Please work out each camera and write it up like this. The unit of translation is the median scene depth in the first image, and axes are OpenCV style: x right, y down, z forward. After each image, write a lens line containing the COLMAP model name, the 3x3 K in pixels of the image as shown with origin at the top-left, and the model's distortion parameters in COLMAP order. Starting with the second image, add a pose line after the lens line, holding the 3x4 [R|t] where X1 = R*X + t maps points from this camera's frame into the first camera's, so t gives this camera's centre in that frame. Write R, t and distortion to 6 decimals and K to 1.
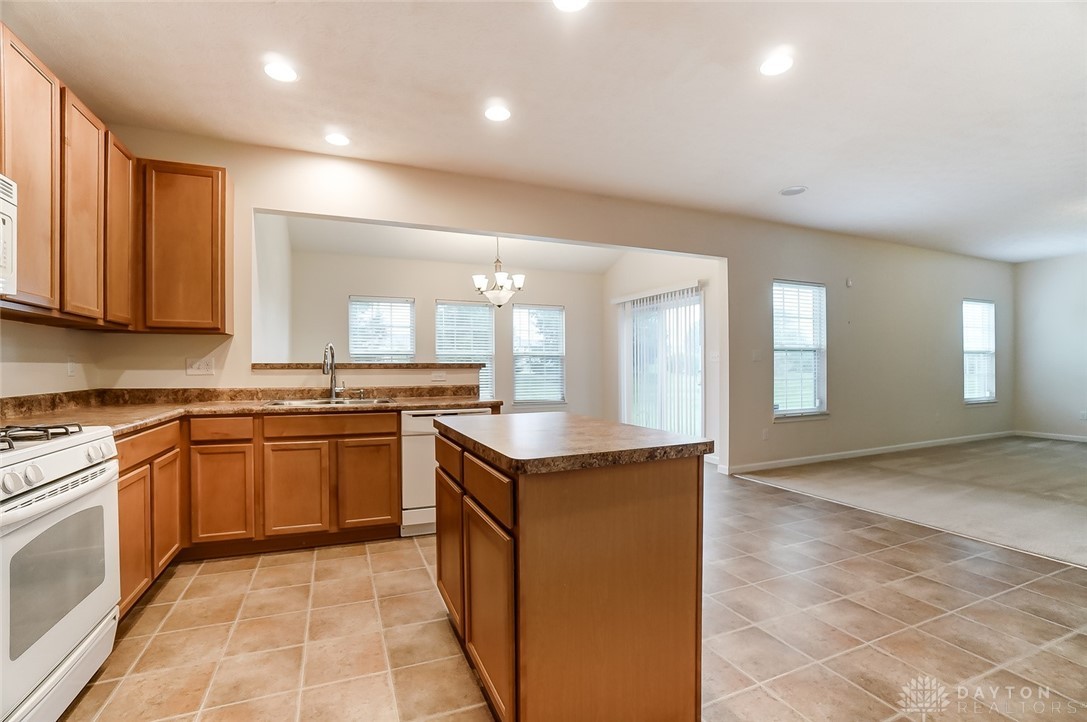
lens RADIAL K [[486.3, 0, 540.9], [0, 486.3, 363.6], [0, 0, 1]] dist [-0.121073, 0.000120]
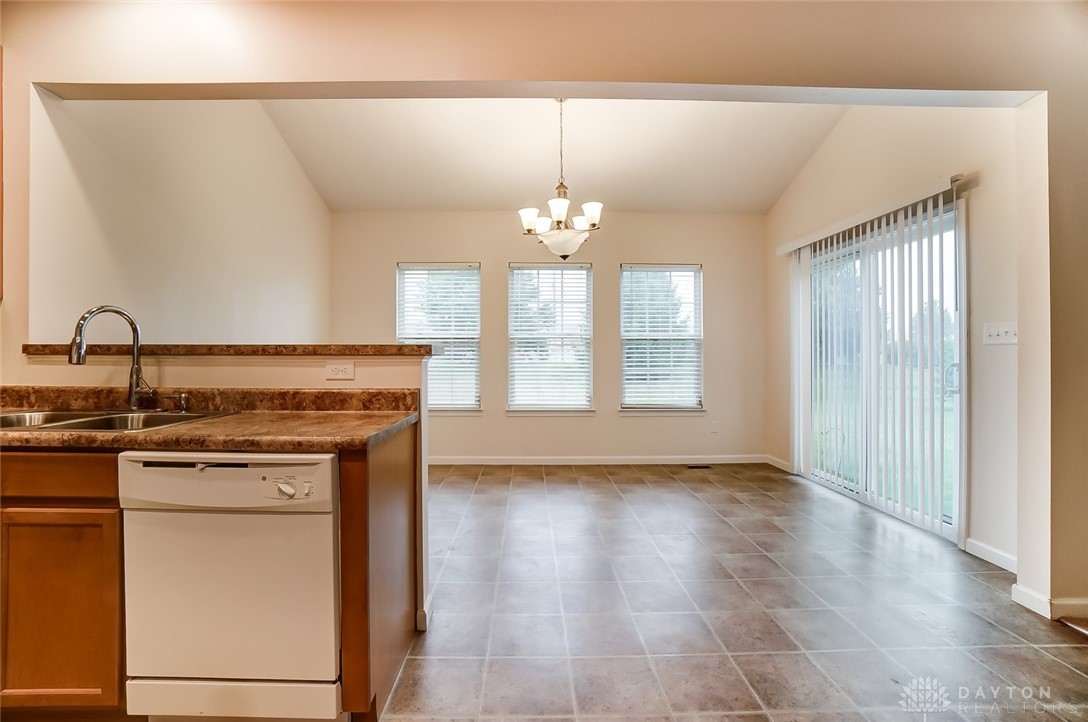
lens RADIAL K [[492.7, 0, 544.0], [0, 492.7, 354.7], [0, 0, 1]] dist [-0.032446, 0.000825]
pose [[0.933162, 0.007181, -0.359385, 0.139957], [-0.005811, 0.999971, 0.004892, 0.004474], [0.359410, -0.002477, 0.933176, 0.465690]]
